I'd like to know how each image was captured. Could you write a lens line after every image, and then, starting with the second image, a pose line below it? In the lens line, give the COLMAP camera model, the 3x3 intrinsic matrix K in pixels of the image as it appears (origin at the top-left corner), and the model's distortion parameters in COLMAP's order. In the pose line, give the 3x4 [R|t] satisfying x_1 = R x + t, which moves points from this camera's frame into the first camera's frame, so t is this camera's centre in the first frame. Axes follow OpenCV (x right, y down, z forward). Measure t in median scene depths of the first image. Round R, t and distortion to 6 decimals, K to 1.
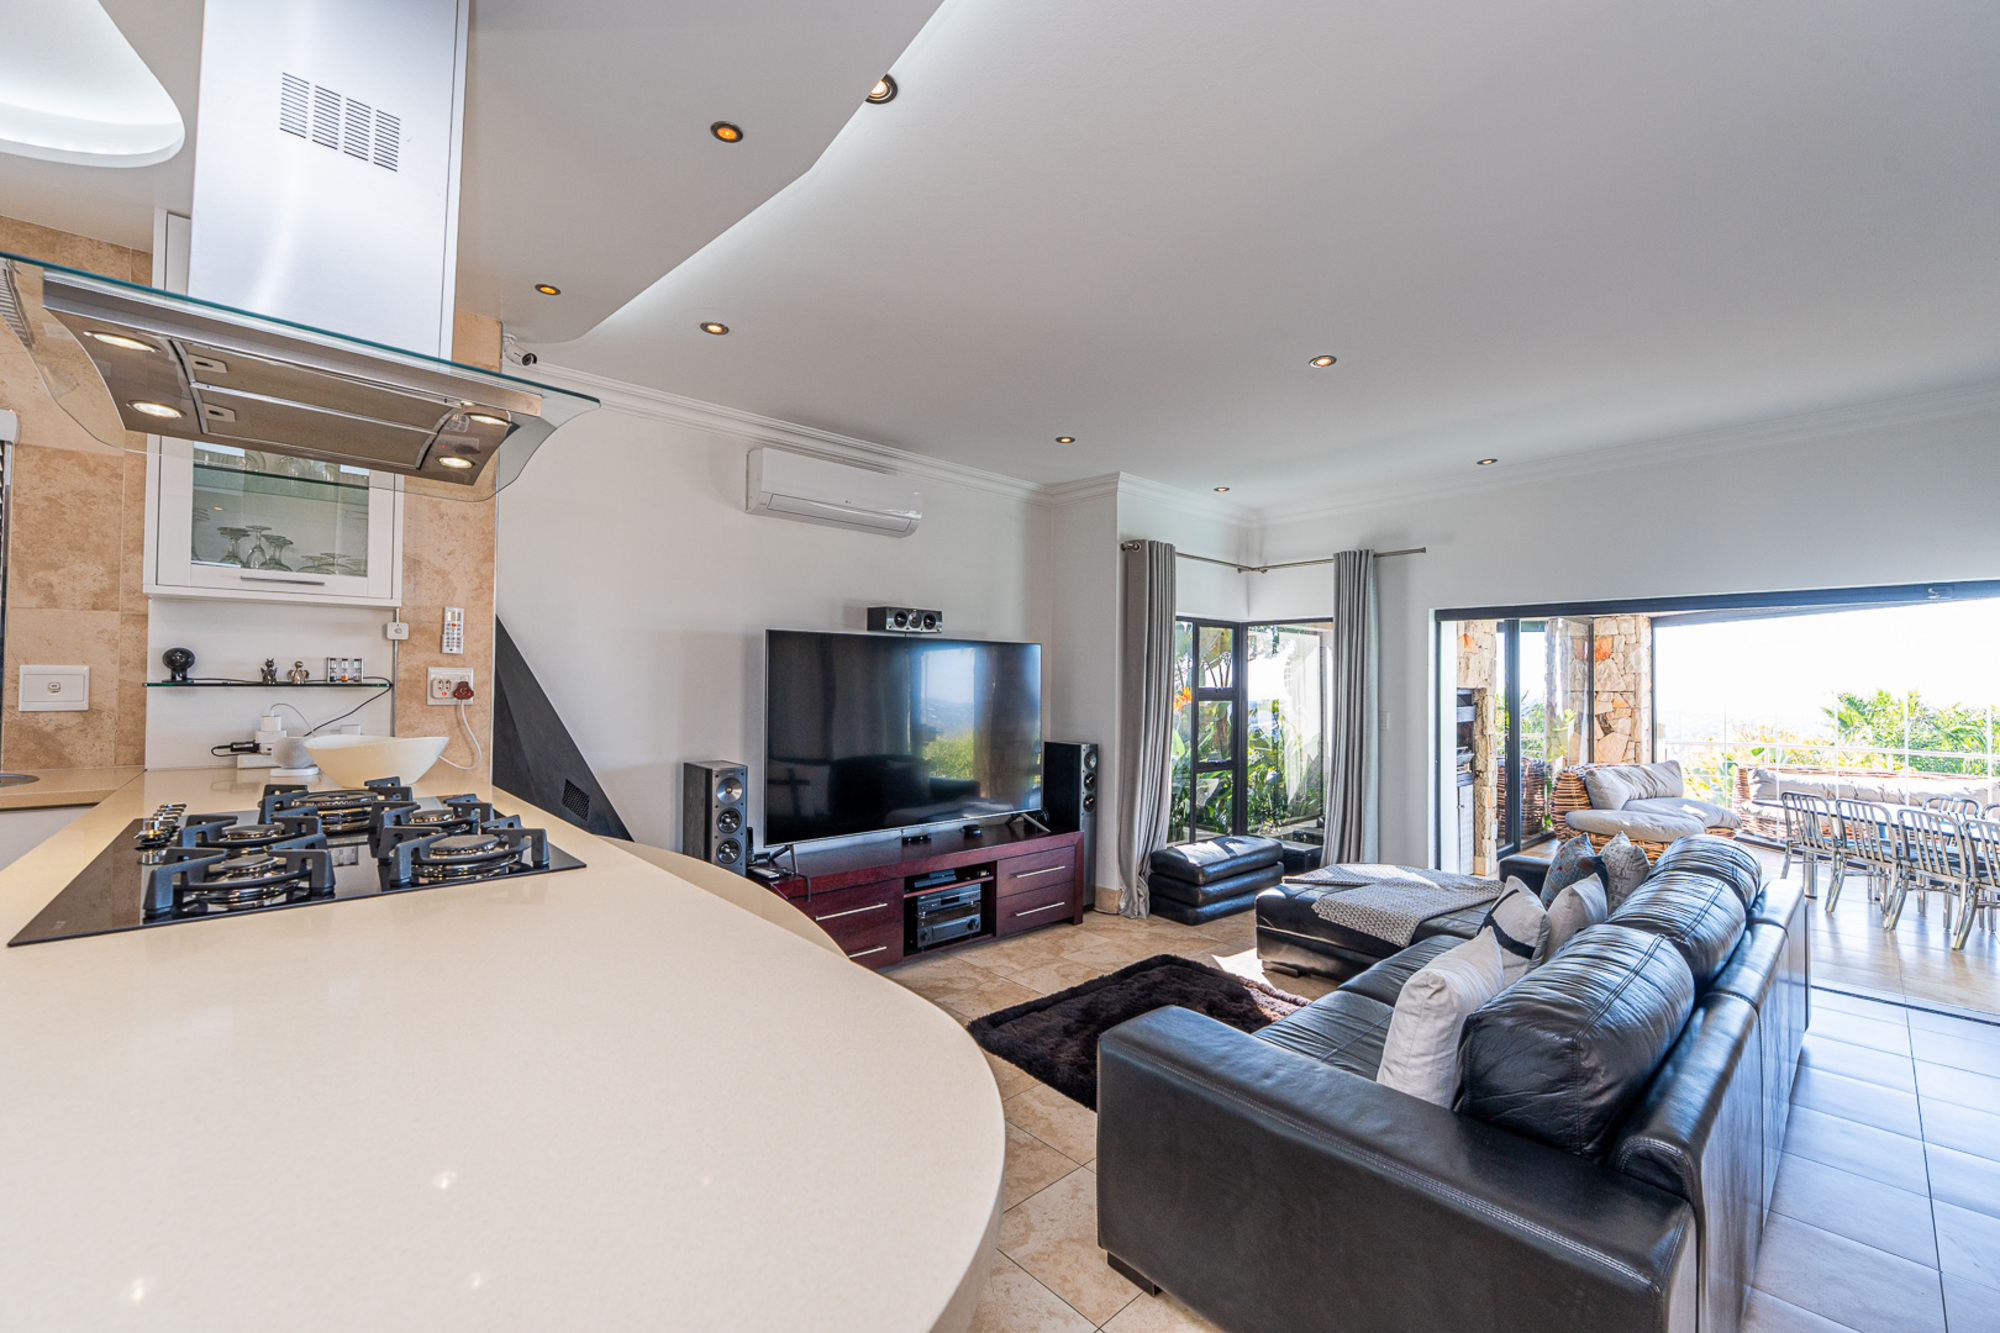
lens RADIAL K [[792.1, 0, 995.6], [0, 792.1, 669.8], [0, 0, 1]] dist [-0.000620, -0.000474]
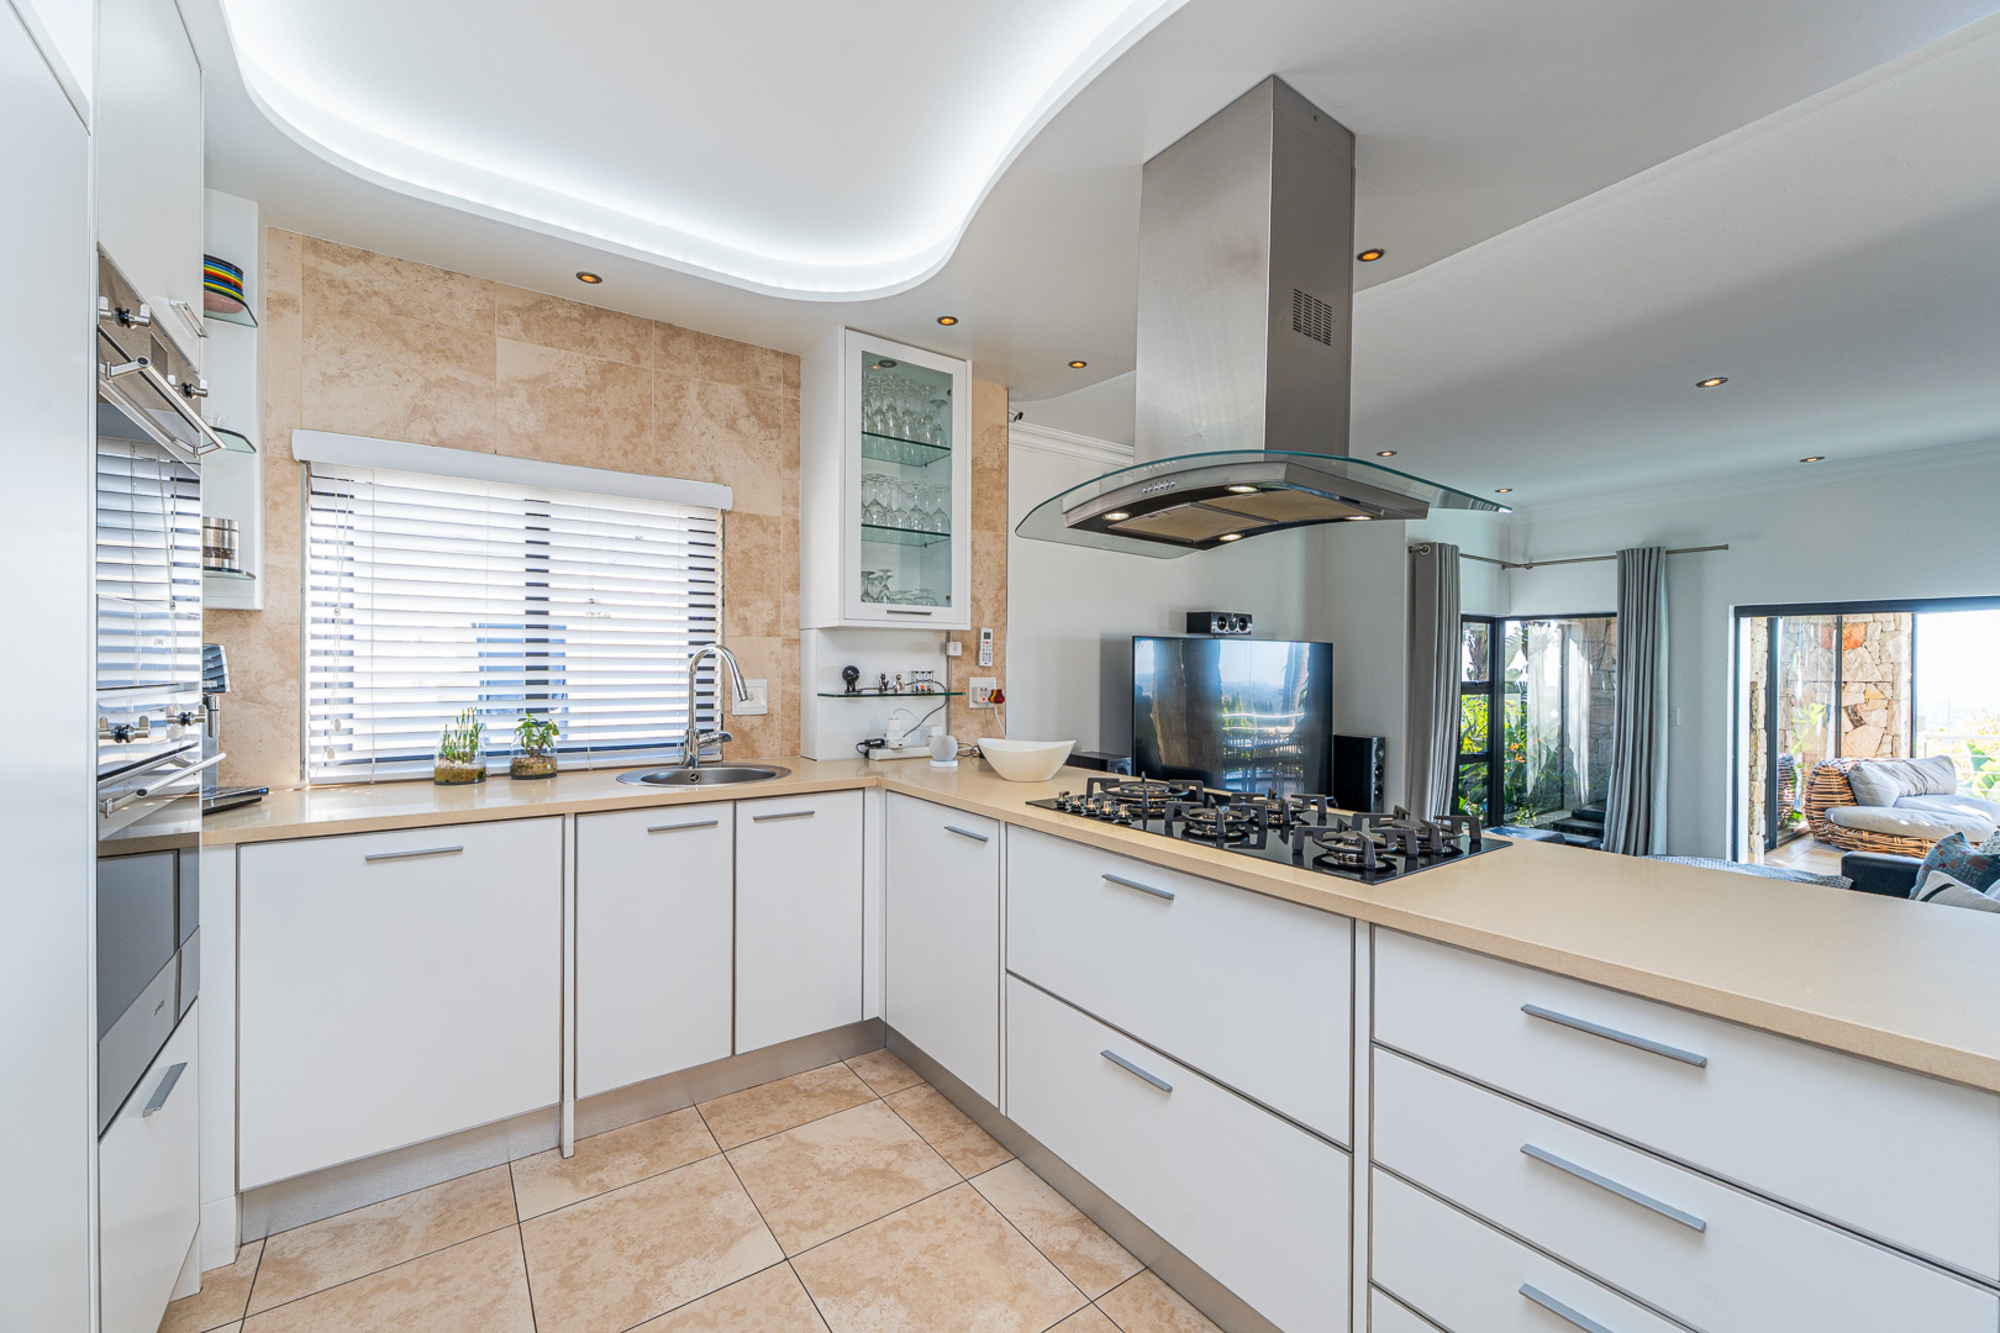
lens RADIAL K [[792.1, 0, 995.6], [0, 792.1, 669.8], [0, 0, 1]] dist [-0.000620, -0.000474]
pose [[0.993531, -0.001136, -0.113557, -0.261135], [0.003604, 0.999762, 0.021530, -0.020114], [0.113506, -0.021800, 0.993298, -0.103506]]
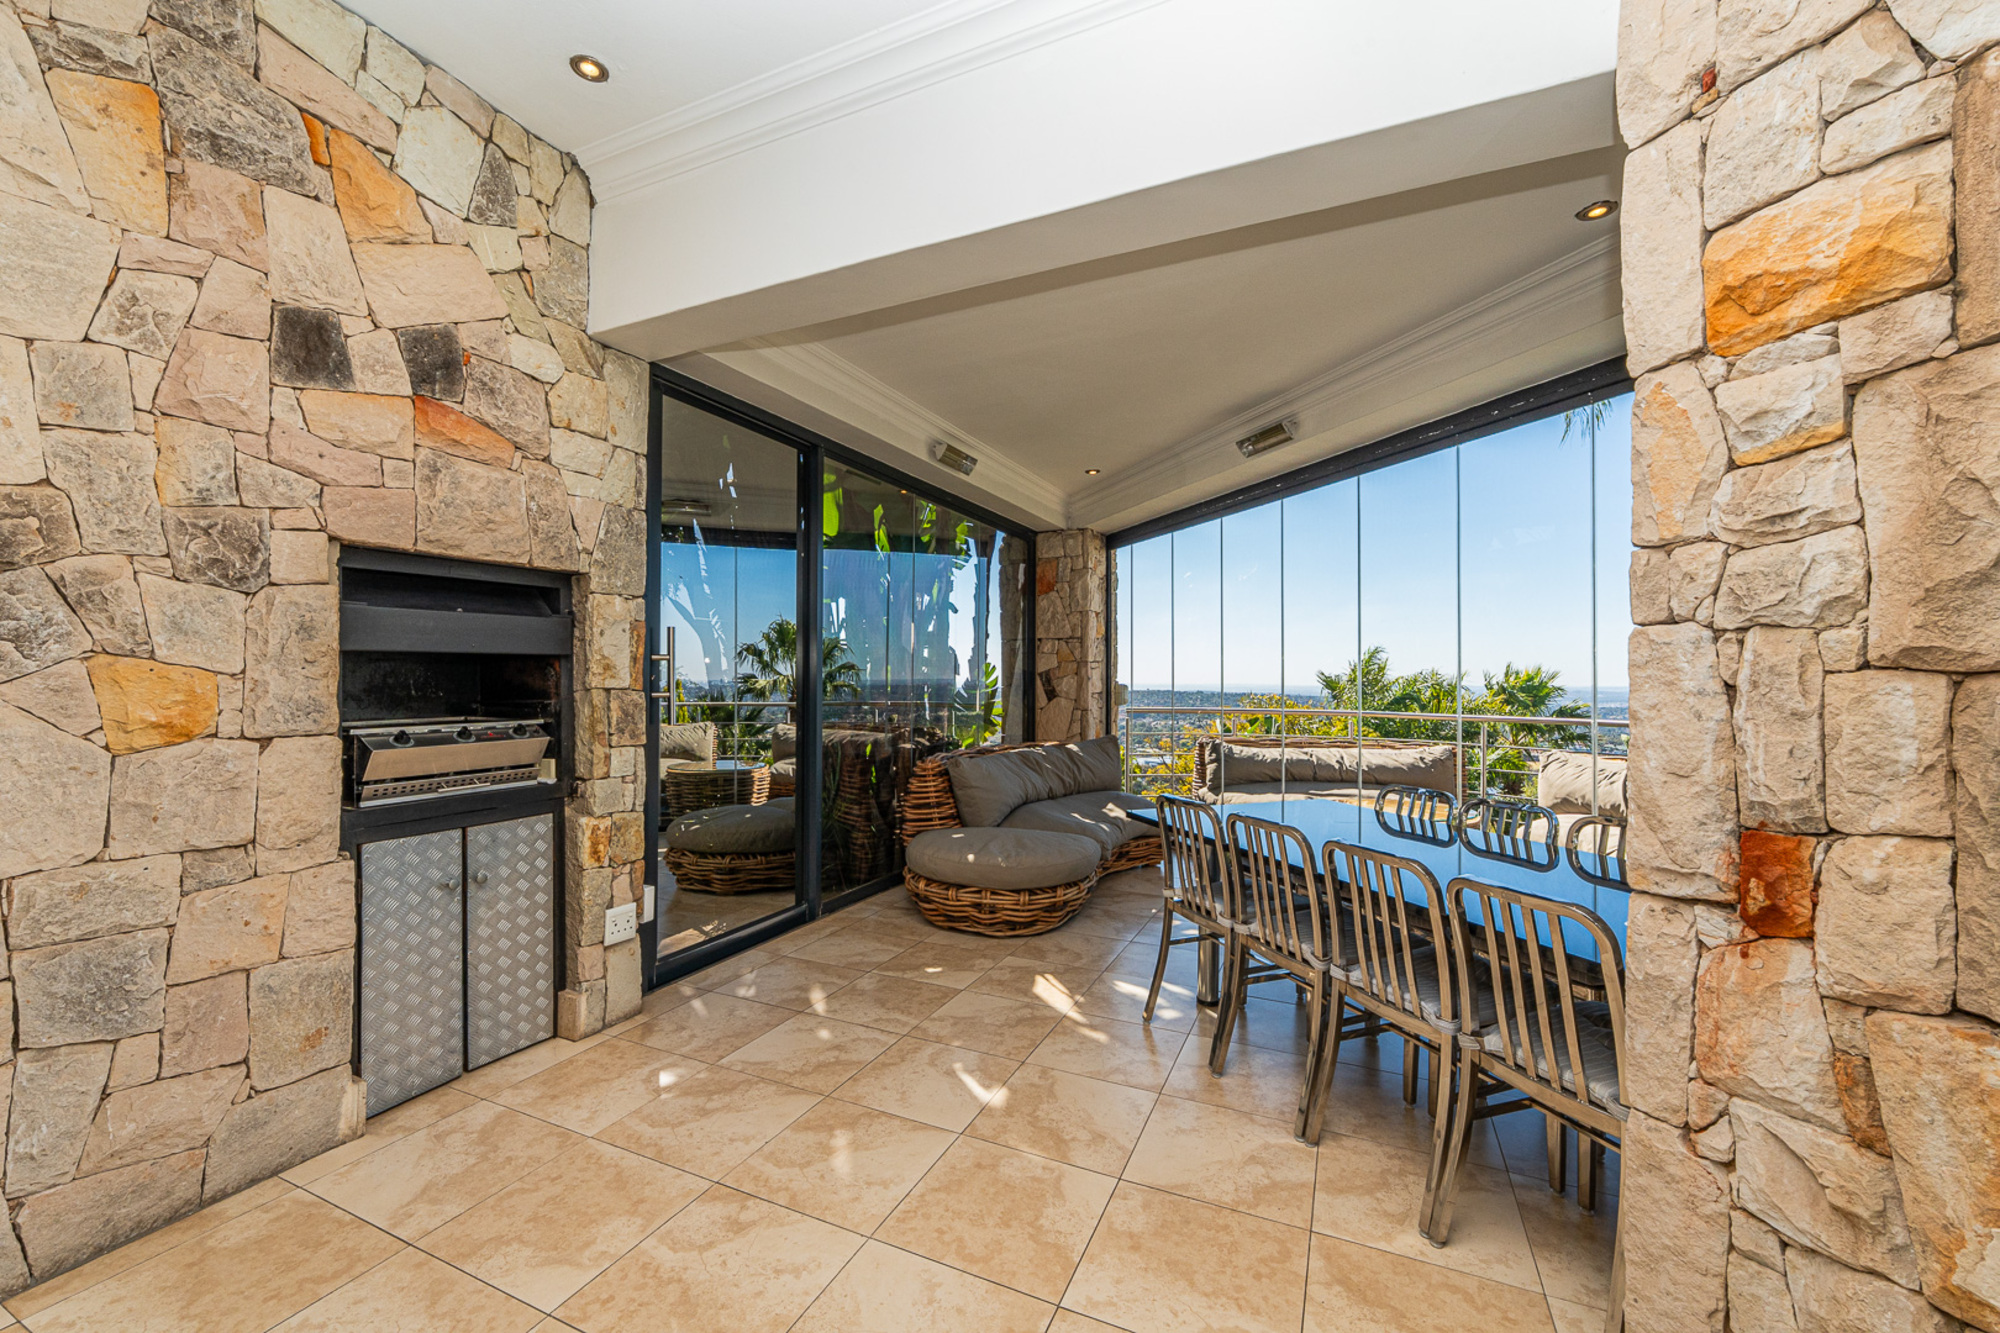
lens RADIAL K [[792.1, 0, 995.6], [0, 792.1, 669.8], [0, 0, 1]] dist [-0.000620, -0.000474]
pose [[0.918873, -0.003770, 0.394535, 0.809898], [-0.000331, 0.999947, 0.010324, 0.084906], [-0.394553, -0.009617, 0.918823, 0.680850]]
